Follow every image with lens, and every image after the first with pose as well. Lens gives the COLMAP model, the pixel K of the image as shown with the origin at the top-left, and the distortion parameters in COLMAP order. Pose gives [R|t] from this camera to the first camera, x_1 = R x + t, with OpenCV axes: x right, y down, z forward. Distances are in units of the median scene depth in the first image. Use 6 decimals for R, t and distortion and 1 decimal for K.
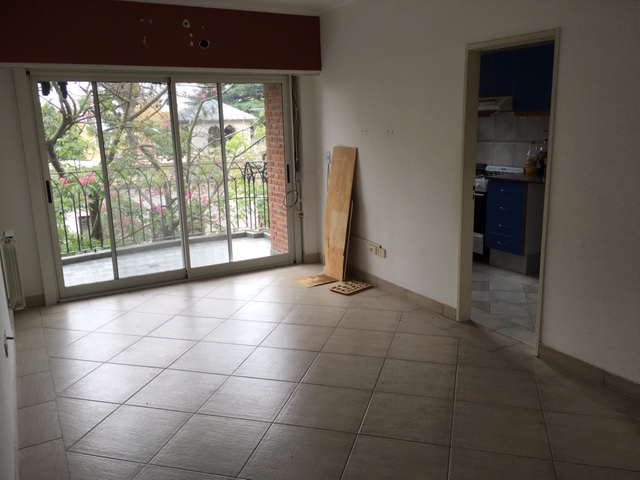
lens RADIAL K [[546.6, 0, 320.0], [0, 546.6, 240.0], [0, 0, 1]] dist [0.073106, -0.099126]
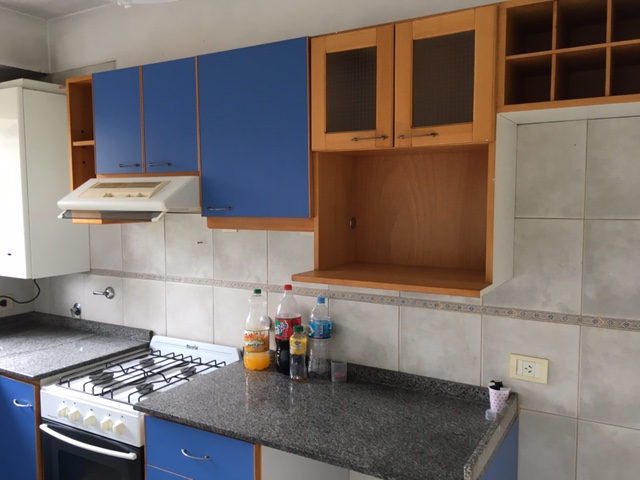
lens RADIAL K [[546.6, 0, 320.0], [0, 546.6, 240.0], [0, 0, 1]] dist [0.073106, -0.099126]
pose [[0.868474, -0.021783, 0.495256, 0.229305], [0.092136, 0.988720, -0.118081, -0.161543], [-0.487098, 0.148182, 0.860685, 0.628431]]
